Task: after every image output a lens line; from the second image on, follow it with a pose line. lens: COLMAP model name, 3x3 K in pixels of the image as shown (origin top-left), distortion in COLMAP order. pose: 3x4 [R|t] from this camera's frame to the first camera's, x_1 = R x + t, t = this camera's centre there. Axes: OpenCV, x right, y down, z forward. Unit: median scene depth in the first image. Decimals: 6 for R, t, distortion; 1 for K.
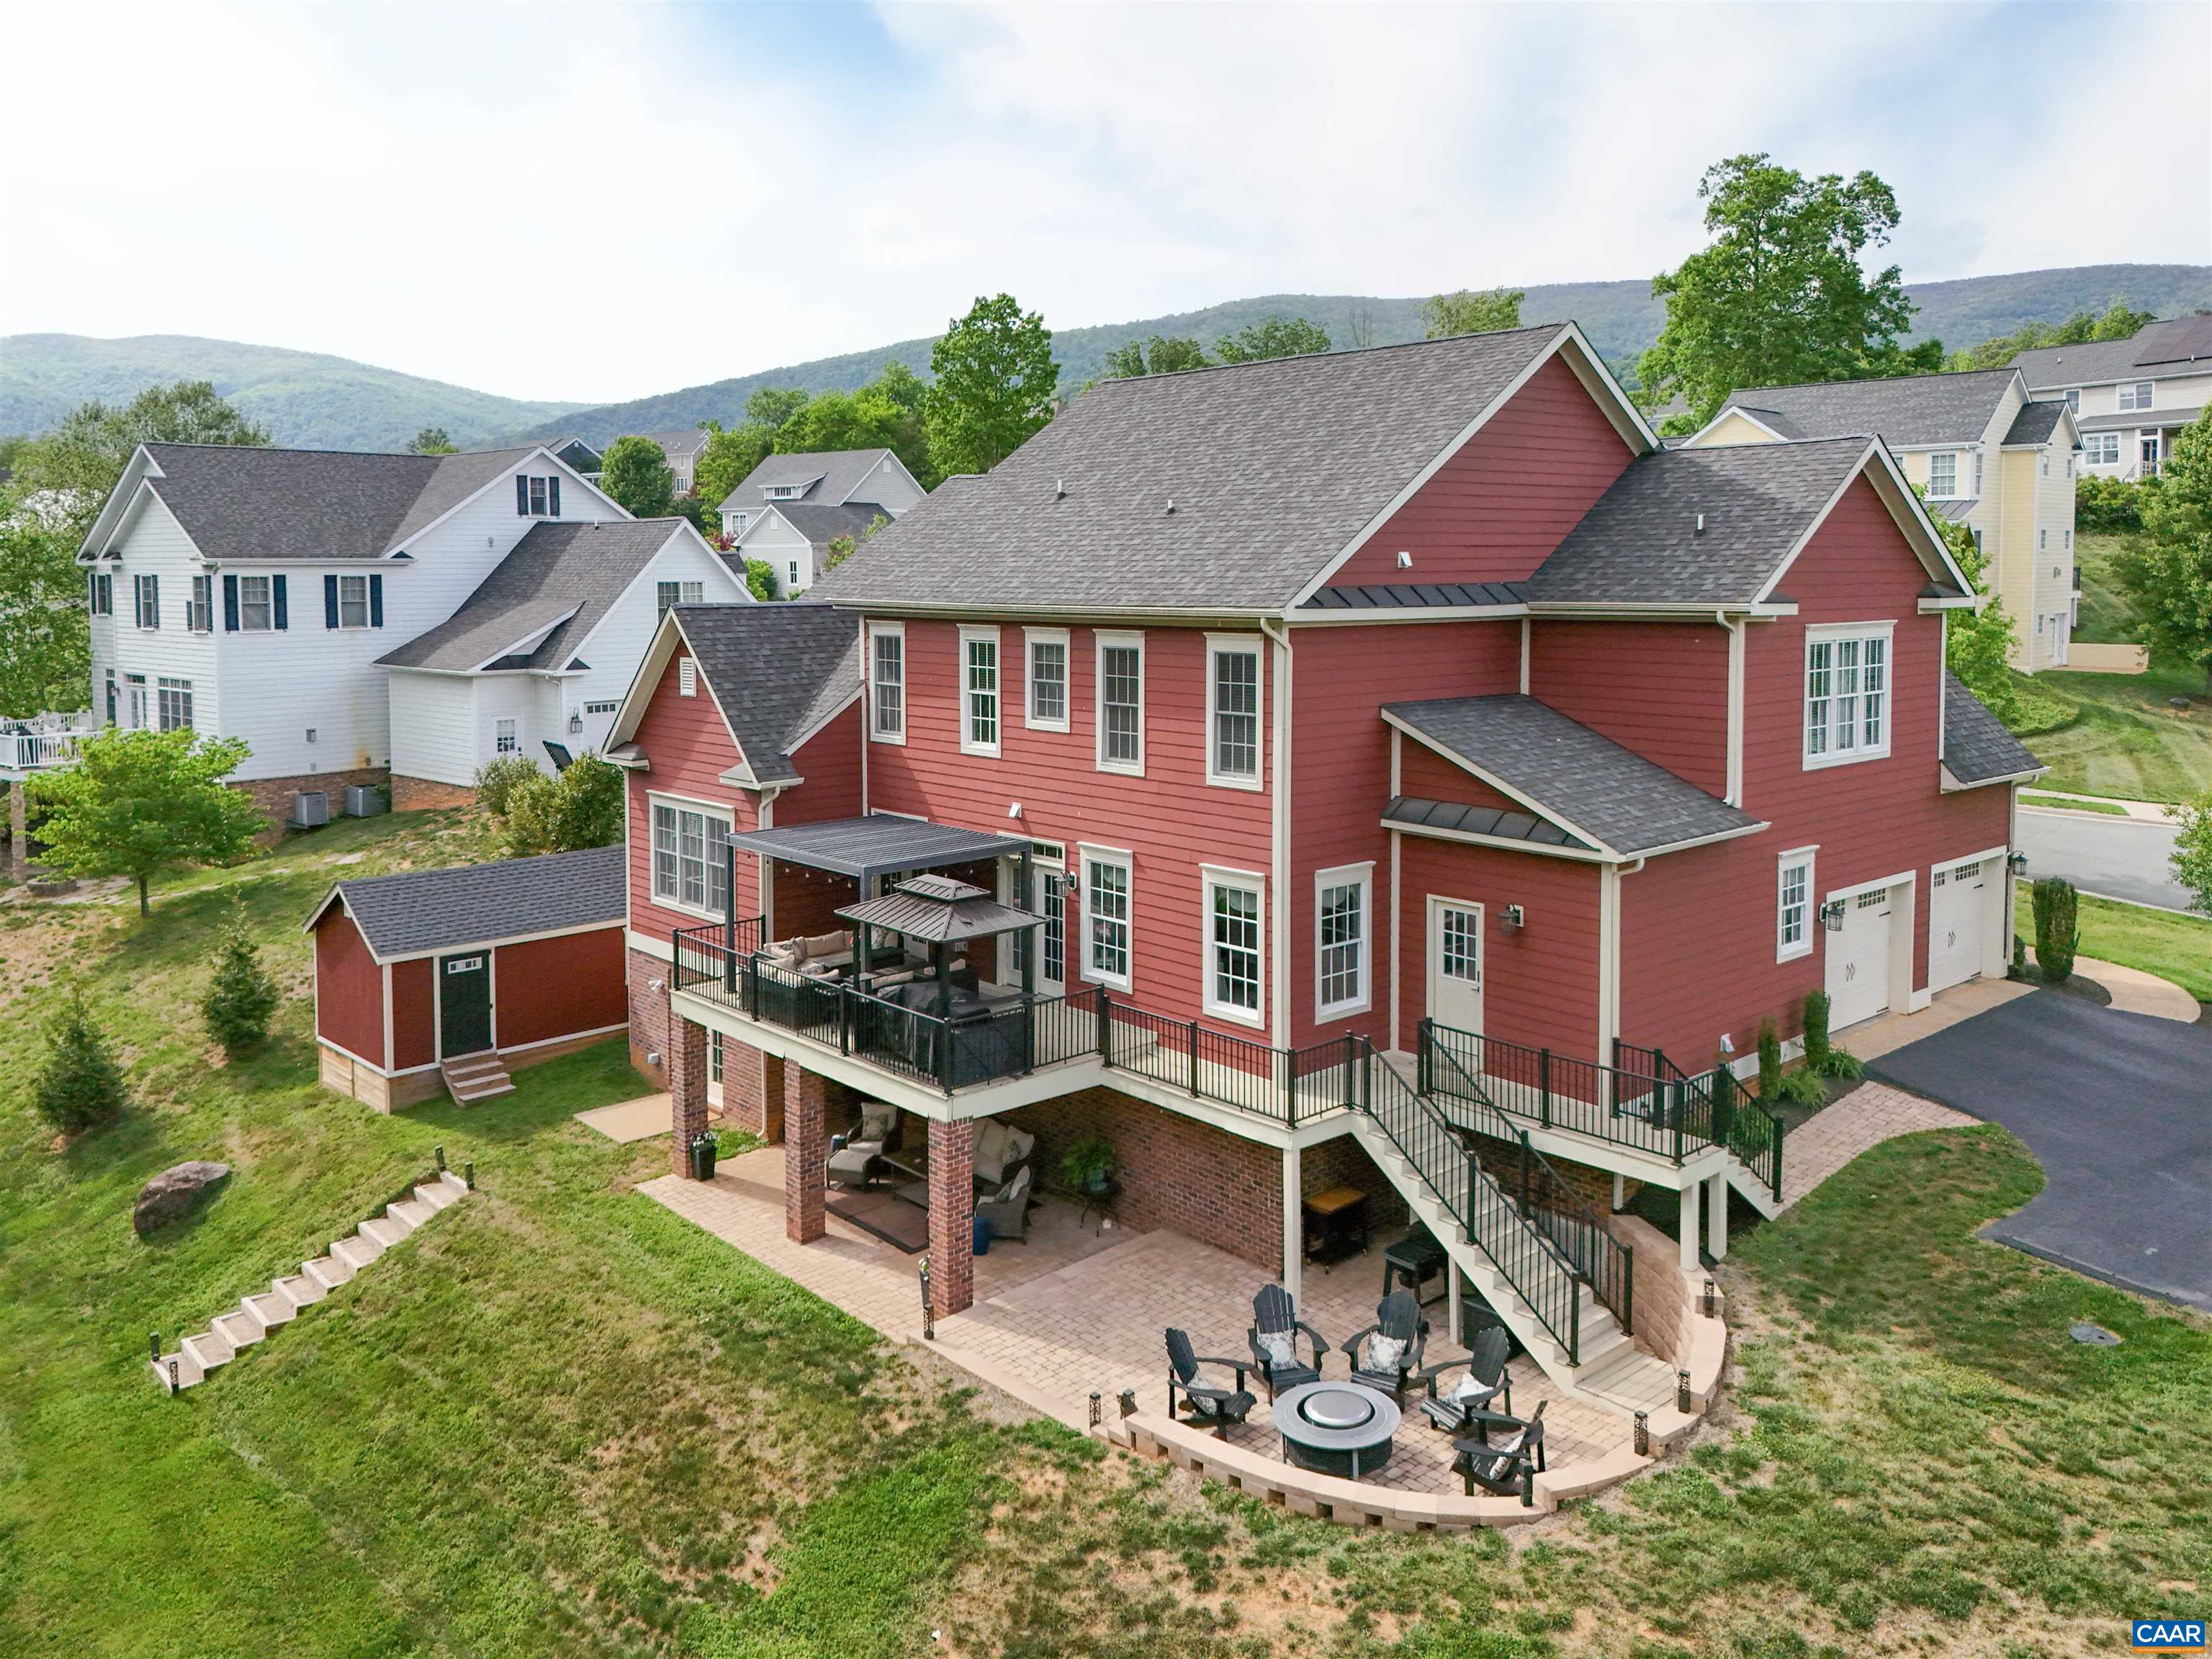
lens RADIAL K [[1683.2, 0, 1110.0], [0, 1683.2, 633.0], [0, 0, 1]] dist [0.004417, -0.001192]
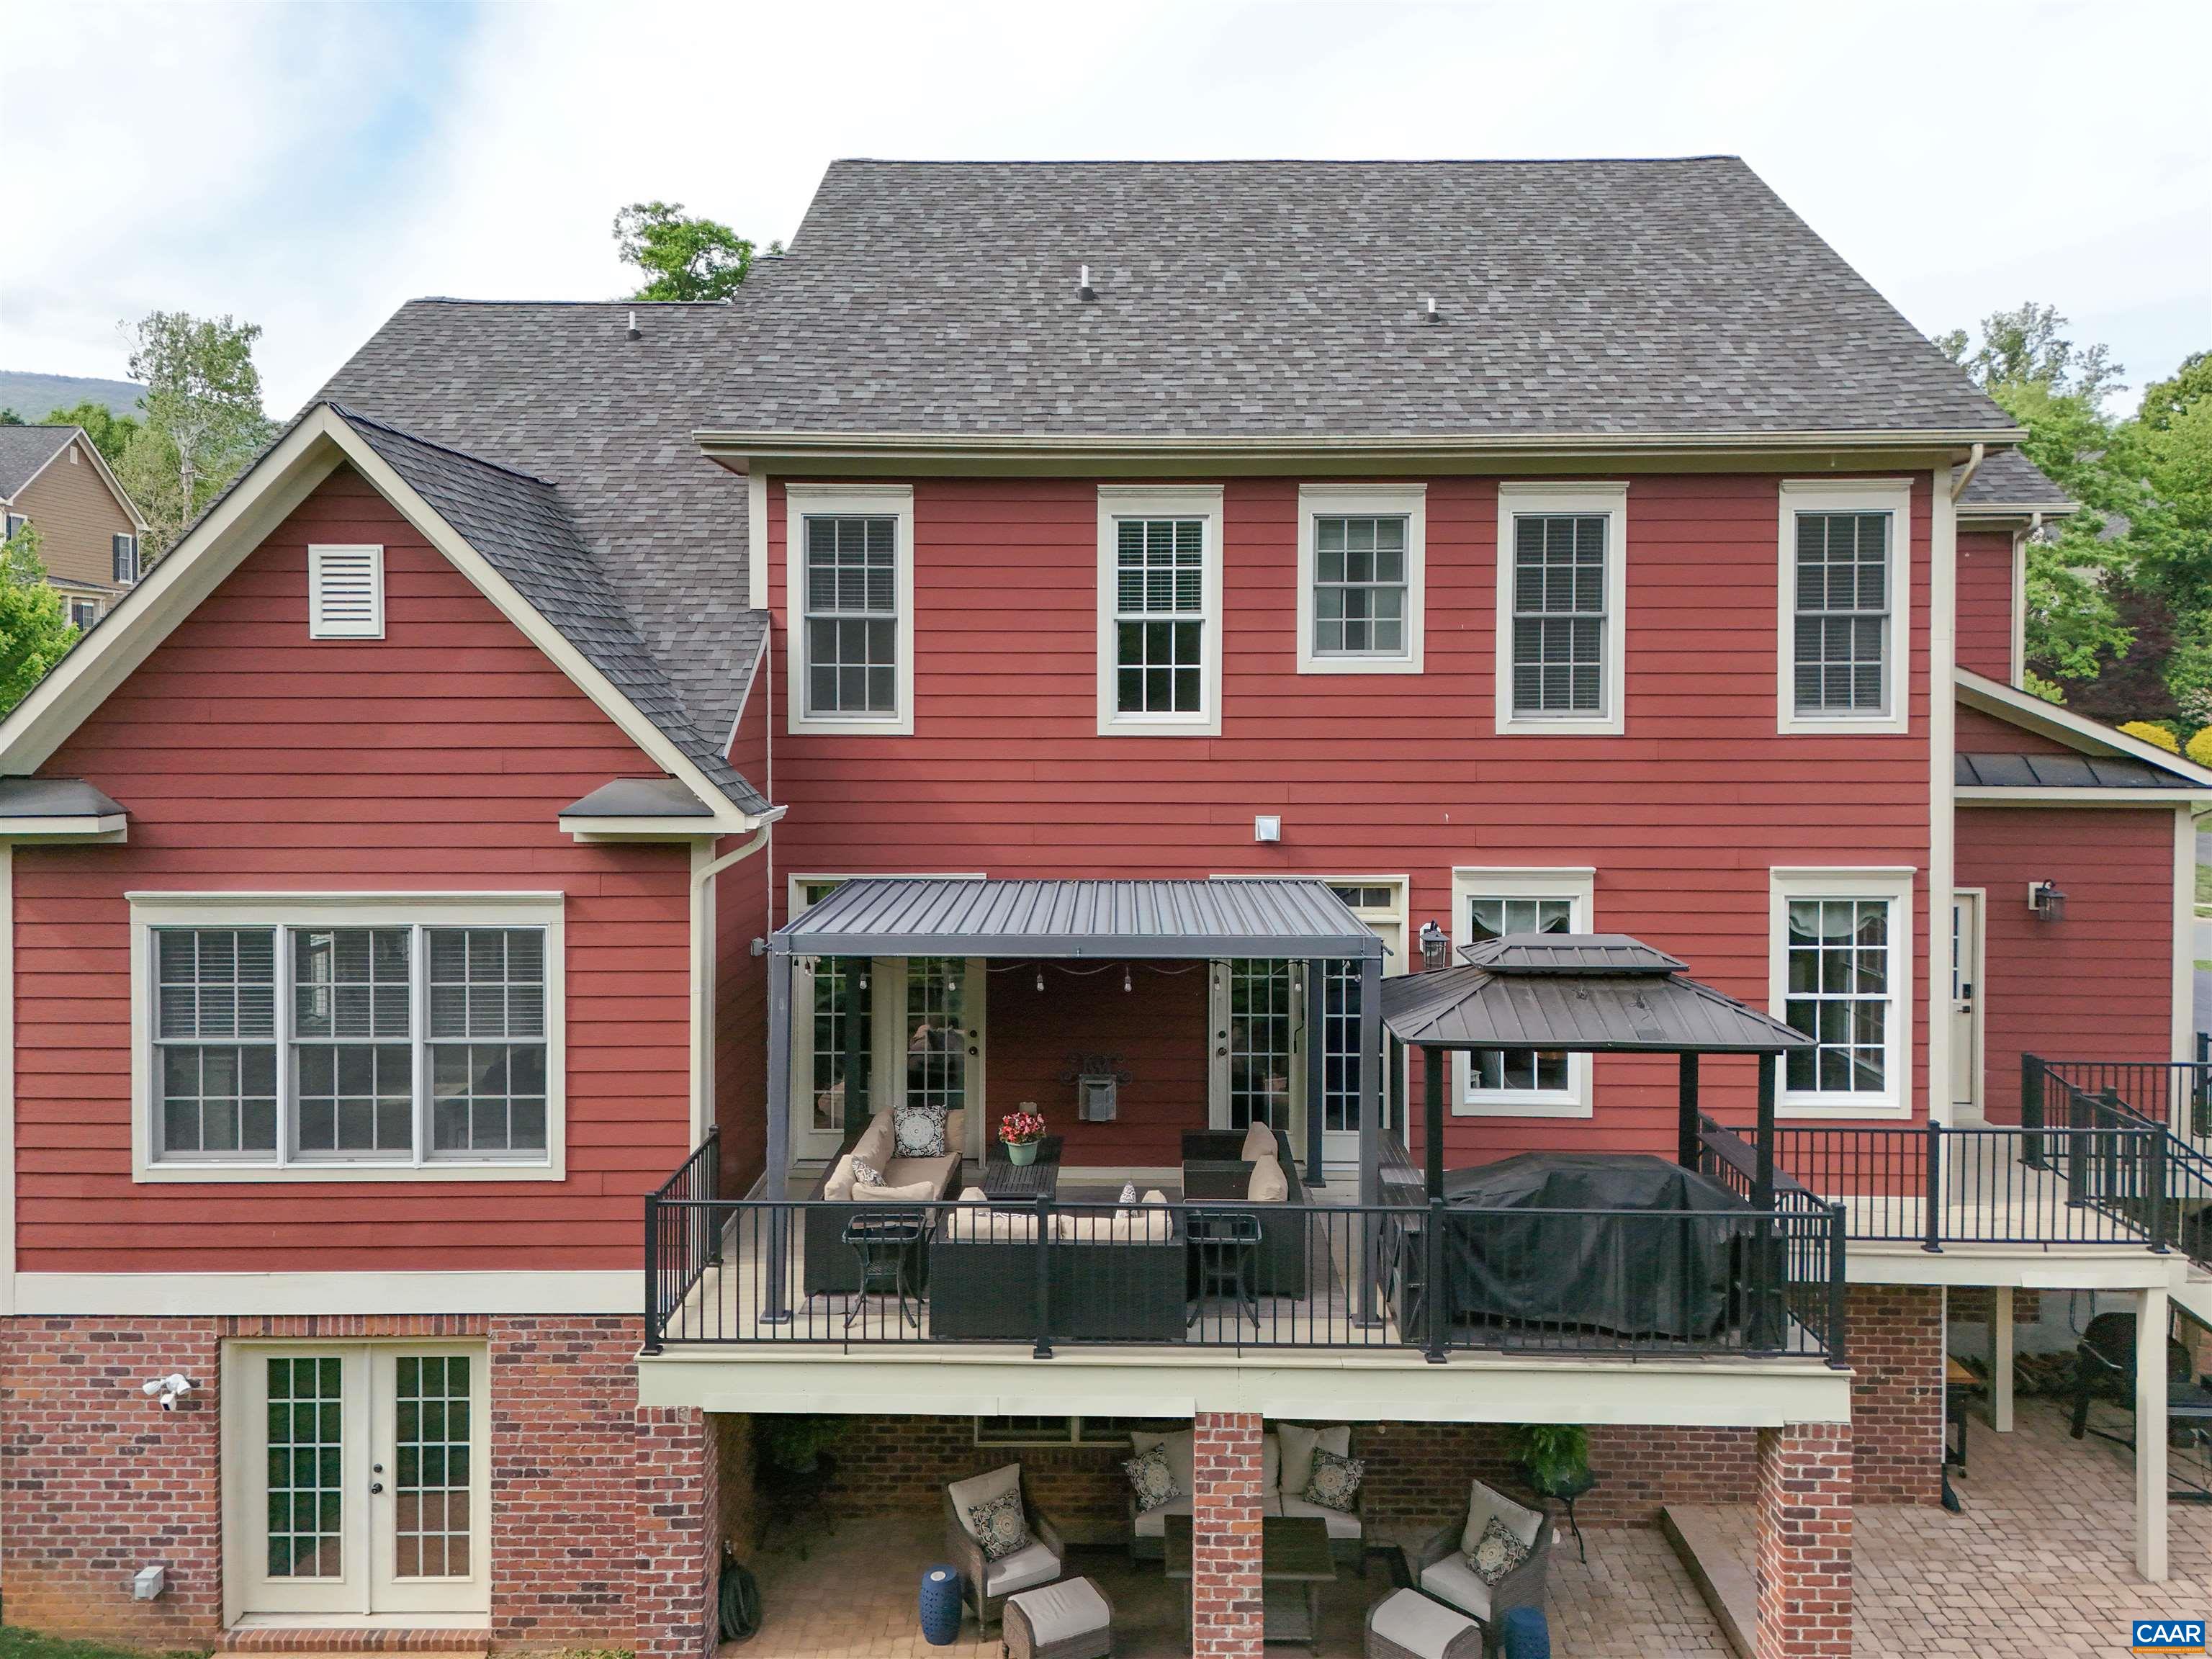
lens RADIAL K [[1669.5, 0, 1105.0], [0, 1669.5, 753.4], [0, 0, 1]] dist [0.042850, -0.010920]
pose [[0.681805, -0.020675, 0.731242, -0.639649], [0.026230, 0.999649, 0.003807, 0.103246], [-0.731064, 0.016585, 0.682108, 0.891999]]
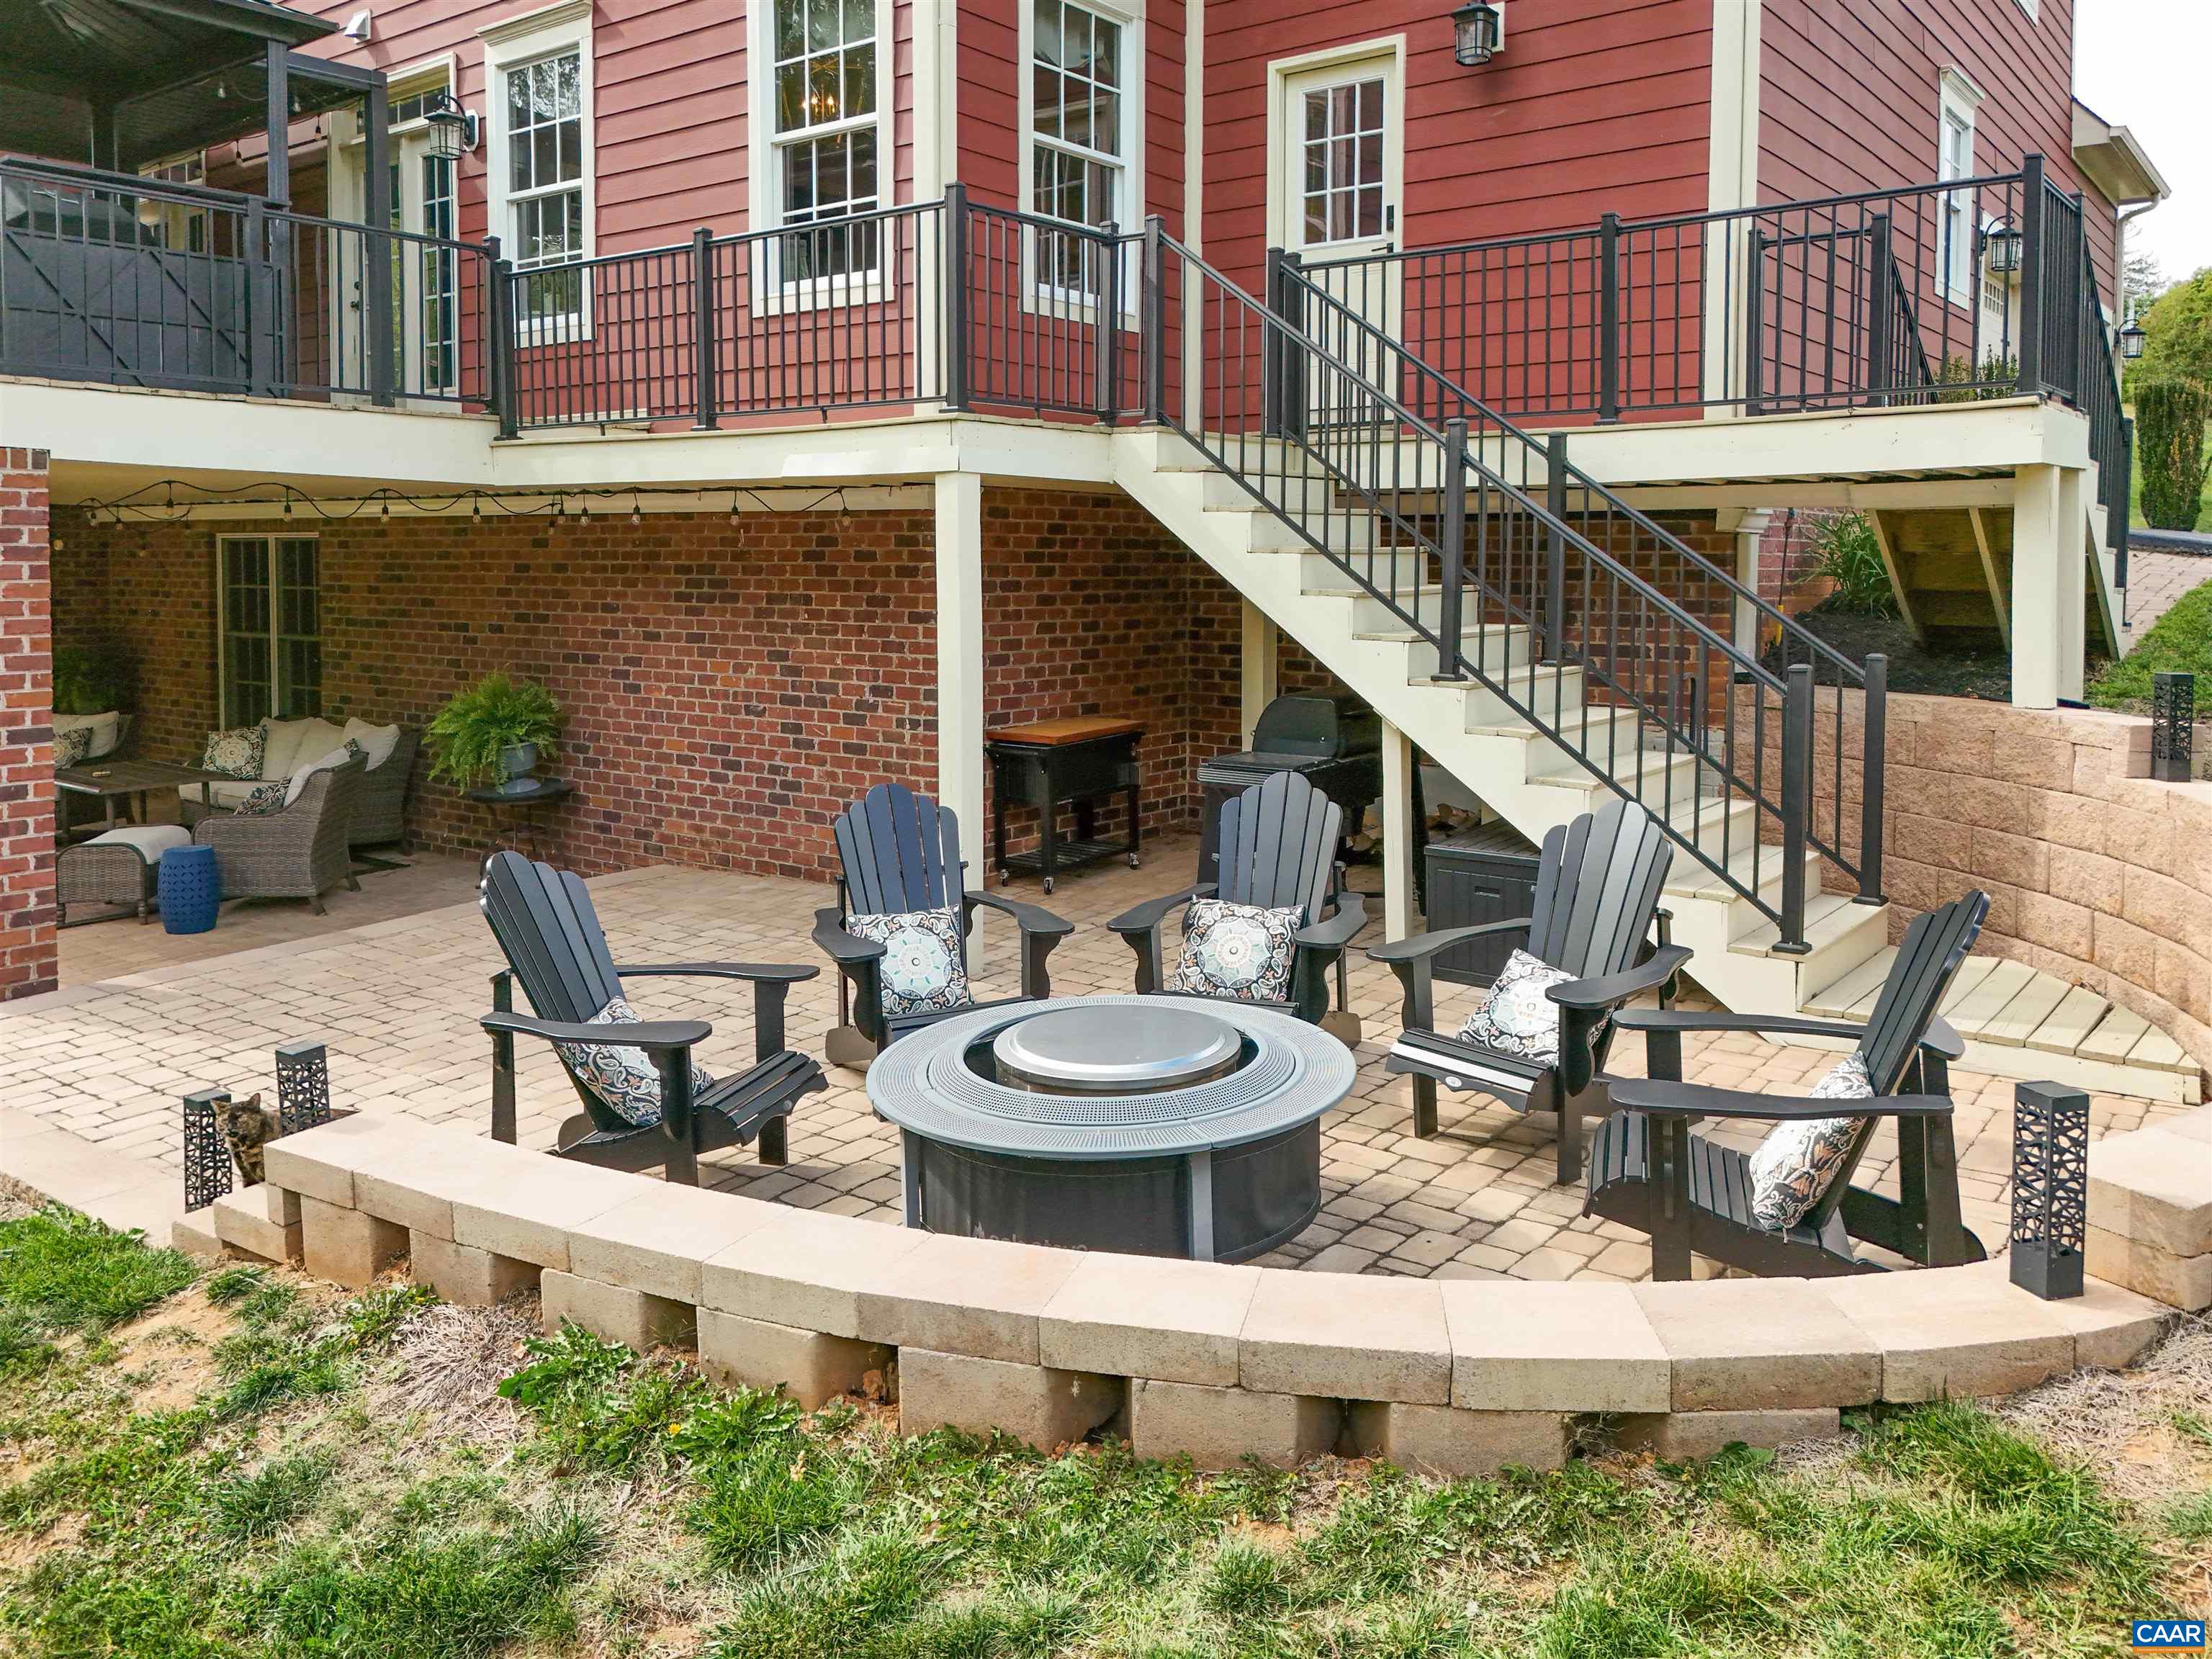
lens RADIAL K [[1689.3, 0, 1117.5], [0, 1689.3, 646.9], [0, 0, 1]] dist [0.078303, -0.070886]
pose [[0.982792, -0.005598, 0.184631, 0.077572], [0.002958, 0.999890, 0.014567, 0.354633], [-0.184692, -0.013771, 0.982700, 0.664310]]
